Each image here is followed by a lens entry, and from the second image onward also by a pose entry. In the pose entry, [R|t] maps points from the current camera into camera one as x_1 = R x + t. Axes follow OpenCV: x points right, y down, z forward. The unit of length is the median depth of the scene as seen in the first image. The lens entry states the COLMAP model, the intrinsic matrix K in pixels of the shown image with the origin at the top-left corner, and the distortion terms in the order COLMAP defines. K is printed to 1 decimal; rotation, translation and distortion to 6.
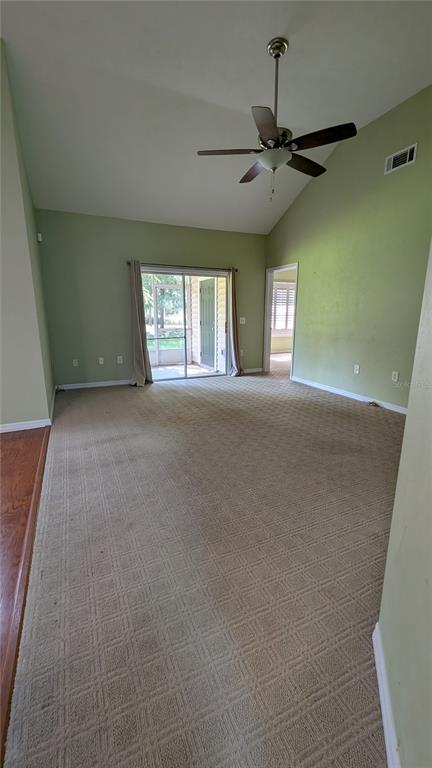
lens RADIAL K [[314.6, 0, 215.1], [0, 314.6, 384.0], [0, 0, 1]] dist [-0.003552, -0.000047]
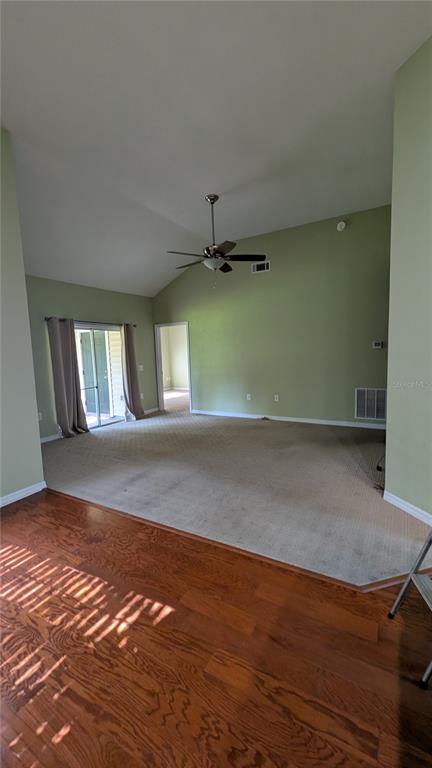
lens RADIAL K [[314.6, 0, 219.7], [0, 314.6, 381.6], [0, 0, 1]] dist [-0.003552, -0.000047]
pose [[0.813243, -0.083761, 0.575865, -0.443502], [0.162253, 0.982981, -0.086158, -0.012856], [-0.558847, 0.163503, 0.812992, -0.093721]]
